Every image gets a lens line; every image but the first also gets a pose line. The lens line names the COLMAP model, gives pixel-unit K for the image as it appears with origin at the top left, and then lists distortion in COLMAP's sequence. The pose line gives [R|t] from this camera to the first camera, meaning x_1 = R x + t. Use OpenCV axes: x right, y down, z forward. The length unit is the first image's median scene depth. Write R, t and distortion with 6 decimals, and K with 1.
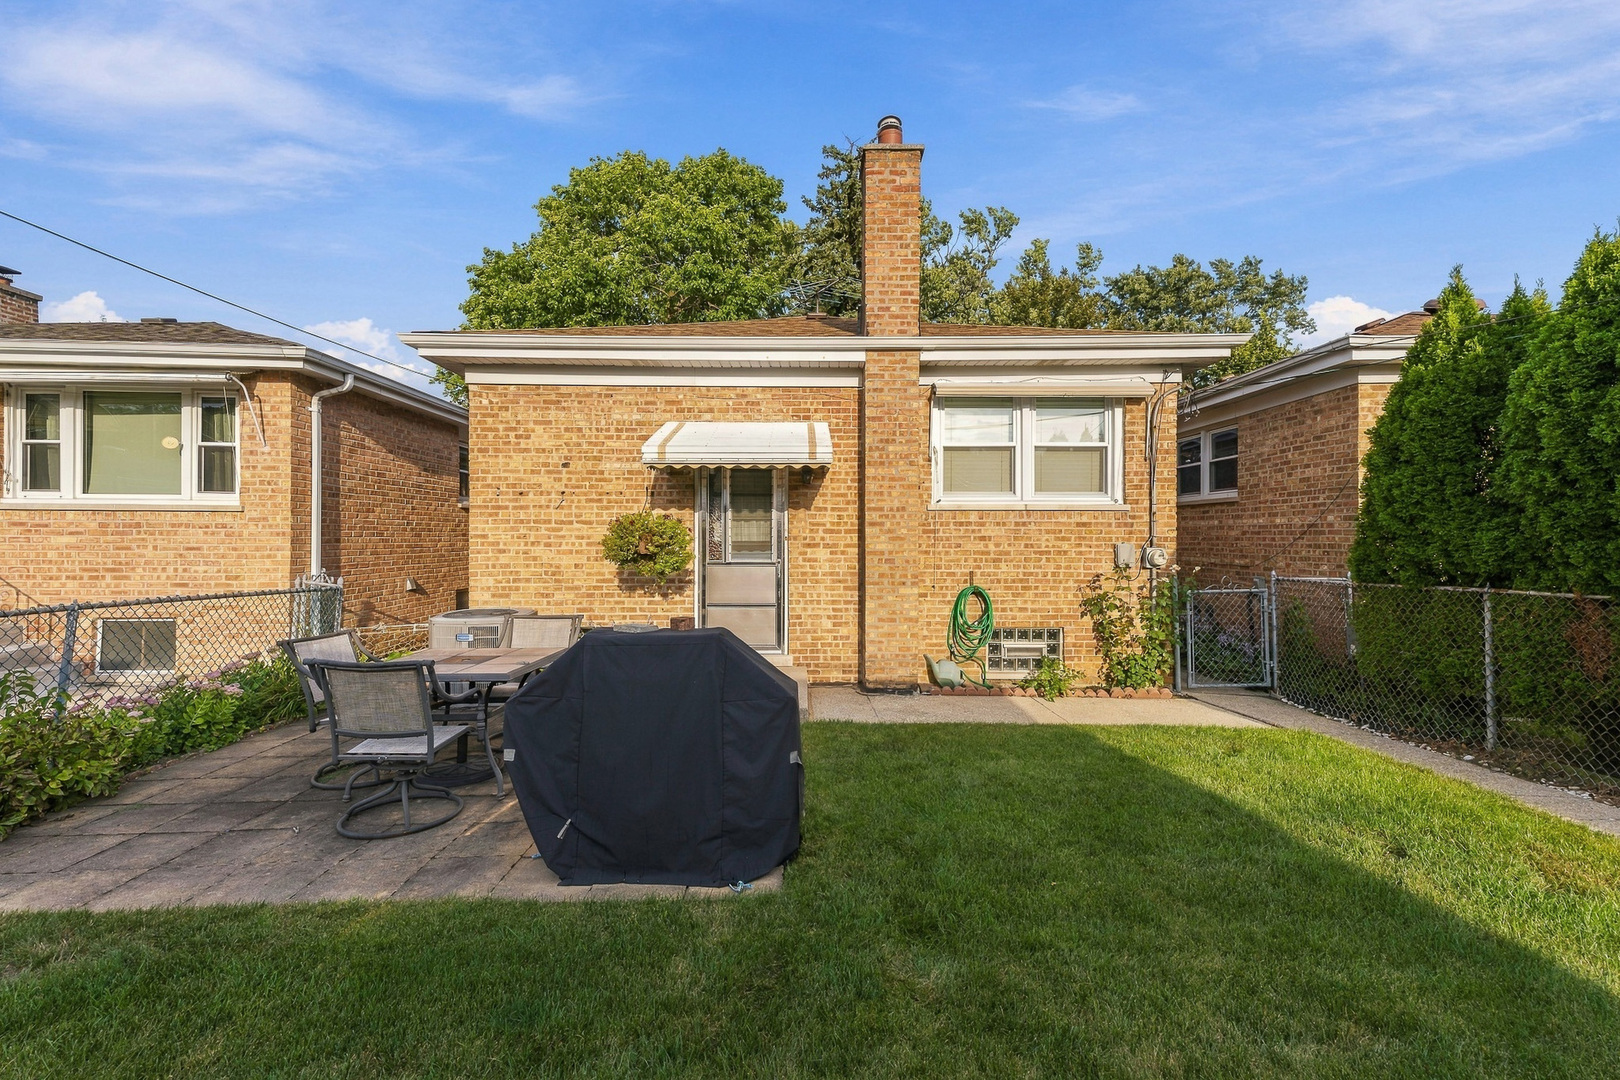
lens RADIAL K [[719.1, 0, 813.5], [0, 719.1, 538.8], [0, 0, 1]] dist [0.041025, 0.000446]
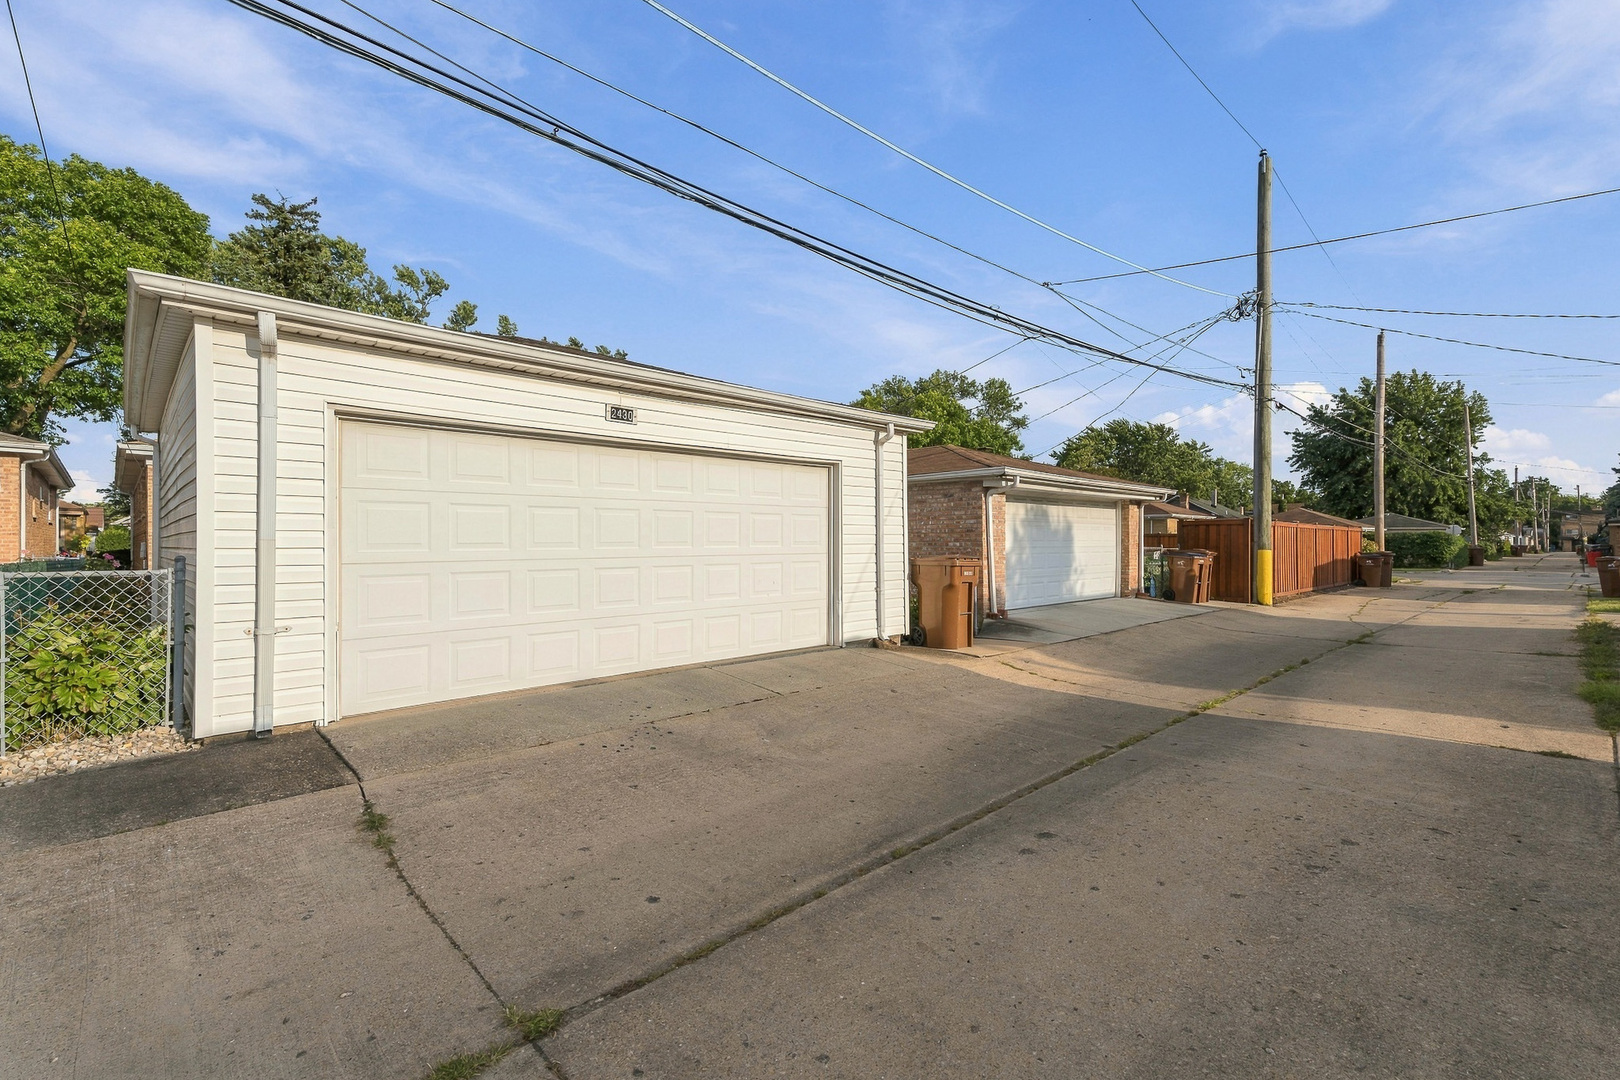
lens RADIAL K [[719.1, 0, 810.5], [0, 719.1, 543.3], [0, 0, 1]] dist [0.041025, 0.000446]
pose [[0.749227, -0.008258, 0.662262, -0.085130], [0.007831, 0.999963, 0.003609, 0.004482], [-0.662267, 0.002482, 0.749263, -0.349492]]
